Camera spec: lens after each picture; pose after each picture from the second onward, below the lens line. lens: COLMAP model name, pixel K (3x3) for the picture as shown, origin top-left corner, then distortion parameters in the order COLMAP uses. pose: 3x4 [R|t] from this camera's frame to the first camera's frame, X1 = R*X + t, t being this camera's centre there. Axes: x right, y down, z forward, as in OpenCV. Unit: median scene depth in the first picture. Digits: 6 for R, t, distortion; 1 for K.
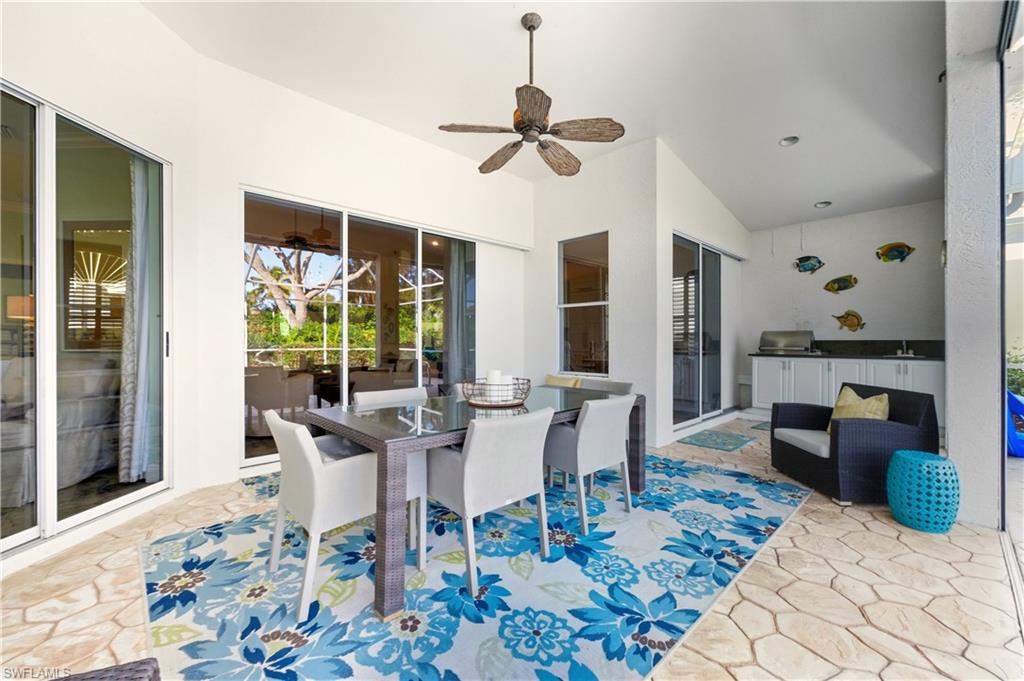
lens RADIAL K [[420.7, 0, 513.5], [0, 420.7, 339.3], [0, 0, 1]] dist [-0.002951, 0.005902]
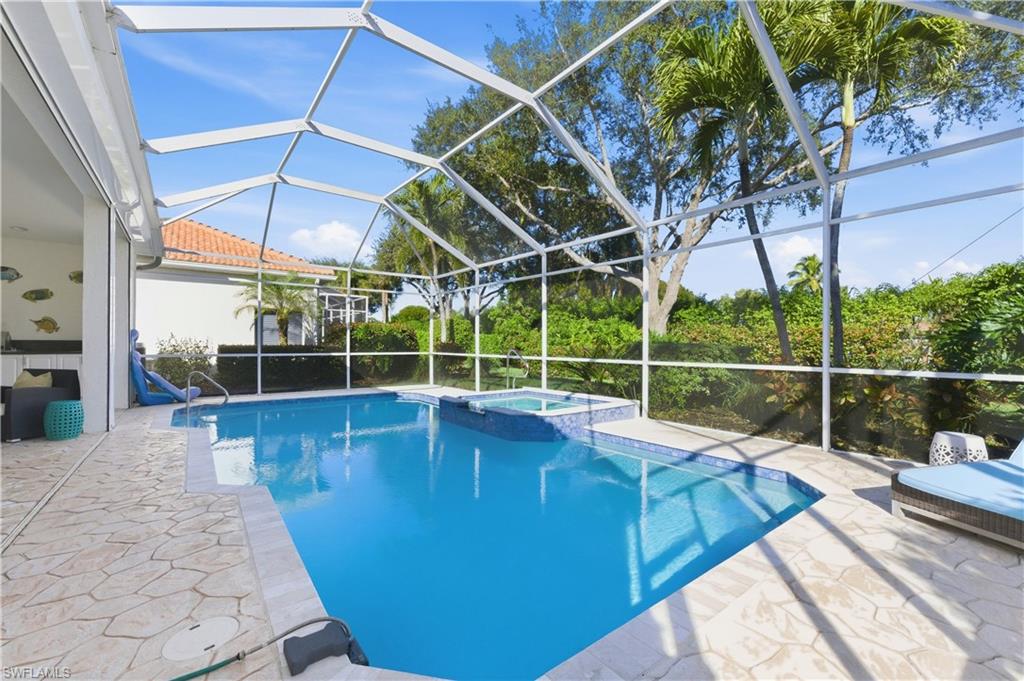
lens RADIAL K [[426.5, 0, 515.6], [0, 426.5, 343.0], [0, 0, 1]] dist [-0.002070, 0.000017]
pose [[0.113006, 0.001887, 0.993593, -0.735416], [-0.010037, 0.999949, -0.000758, -0.005712], [-0.993544, -0.009887, 0.113019, -1.284144]]
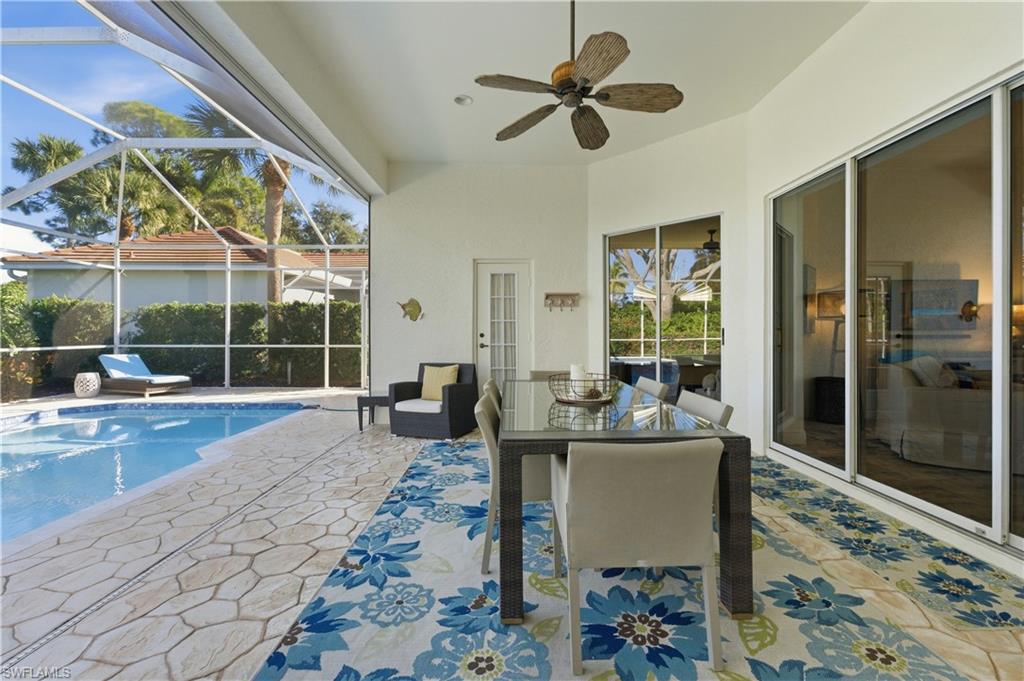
lens RADIAL K [[426.5, 0, 514.2], [0, 426.5, 332.1], [0, 0, 1]] dist [-0.002070, 0.000017]
pose [[-0.692995, -0.002458, -0.720938, 0.908086], [0.000831, 0.999991, -0.004208, -0.001338], [0.720942, -0.003515, -0.692987, 1.826135]]
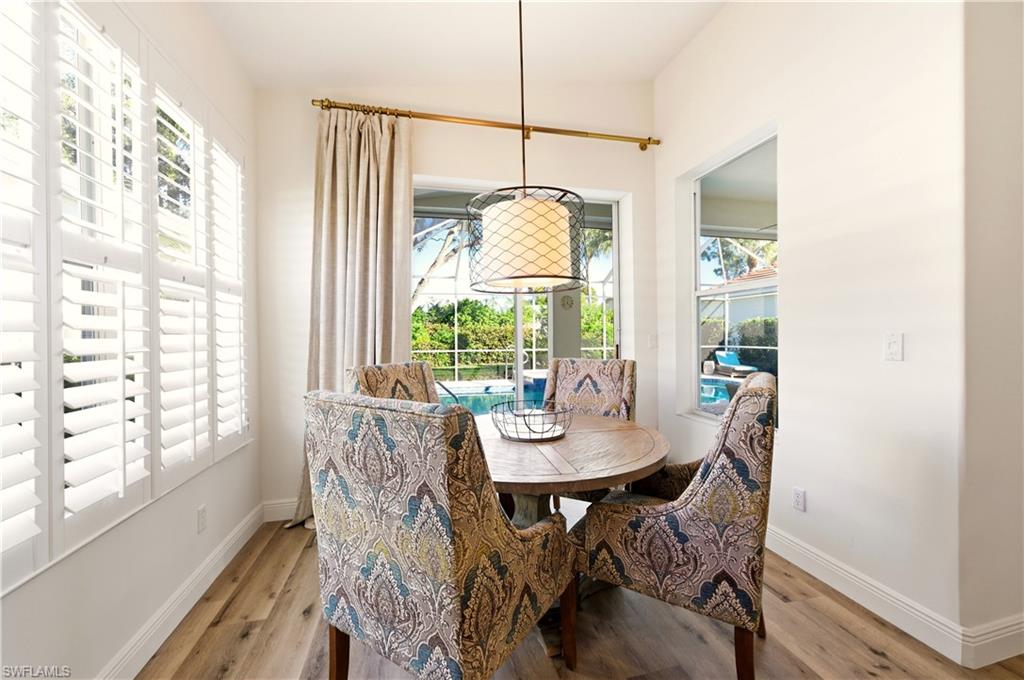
lens RADIAL K [[420.7, 0, 510.7], [0, 420.7, 335.7], [0, 0, 1]] dist [-0.002951, 0.005902]
pose [[-0.864785, 0.004589, 0.502121, 0.291538], [0.004834, 0.999988, -0.000814, -0.061534], [-0.502118, 0.001724, -0.864797, 3.509525]]
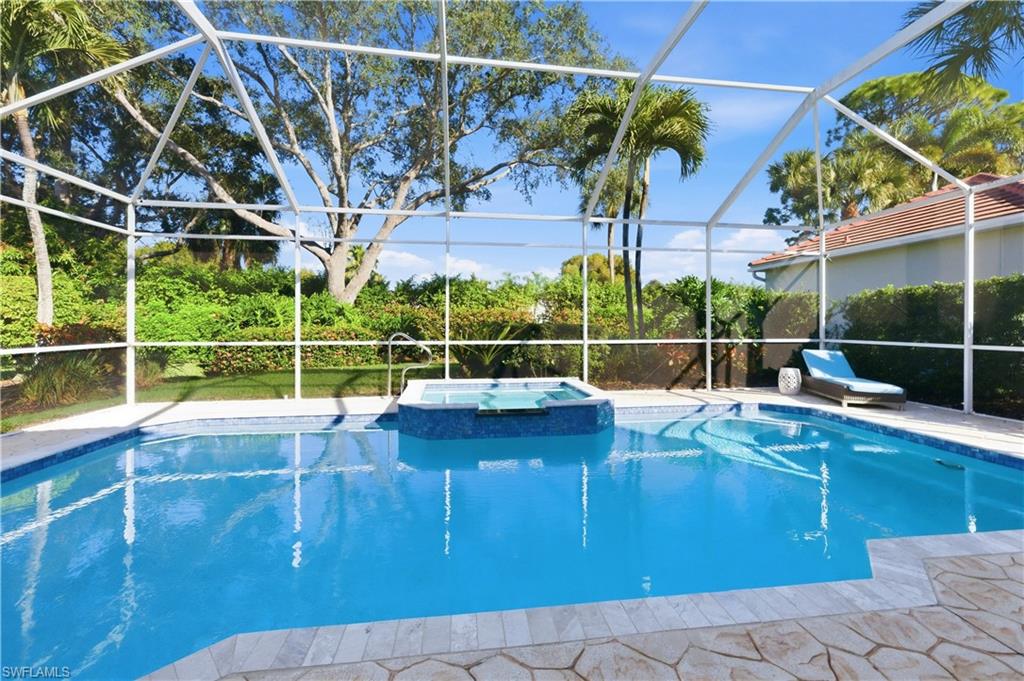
lens RADIAL K [[426.5, 0, 516.3], [0, 426.5, 324.6], [0, 0, 1]] dist [-0.002070, 0.000017]
pose [[-0.809580, -0.001952, 0.587006, 0.622942], [-0.003665, 0.999992, -0.001730, -0.008364], [-0.586998, -0.003552, -0.809581, 0.890880]]
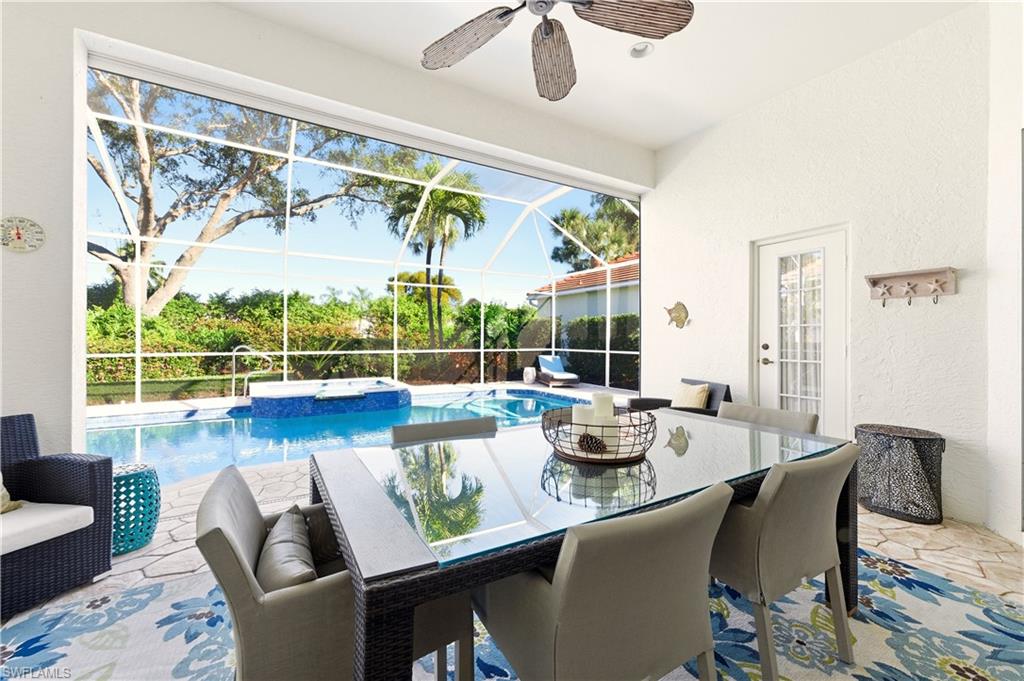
lens RADIAL K [[420.7, 0, 511.7], [0, 420.7, 337.6], [0, 0, 1]] dist [-0.002951, 0.005902]
pose [[-0.971430, -0.004137, 0.237288, -0.072524], [-0.005632, 0.999968, -0.005623, -0.014824], [-0.237258, -0.006799, -0.971423, 1.888195]]
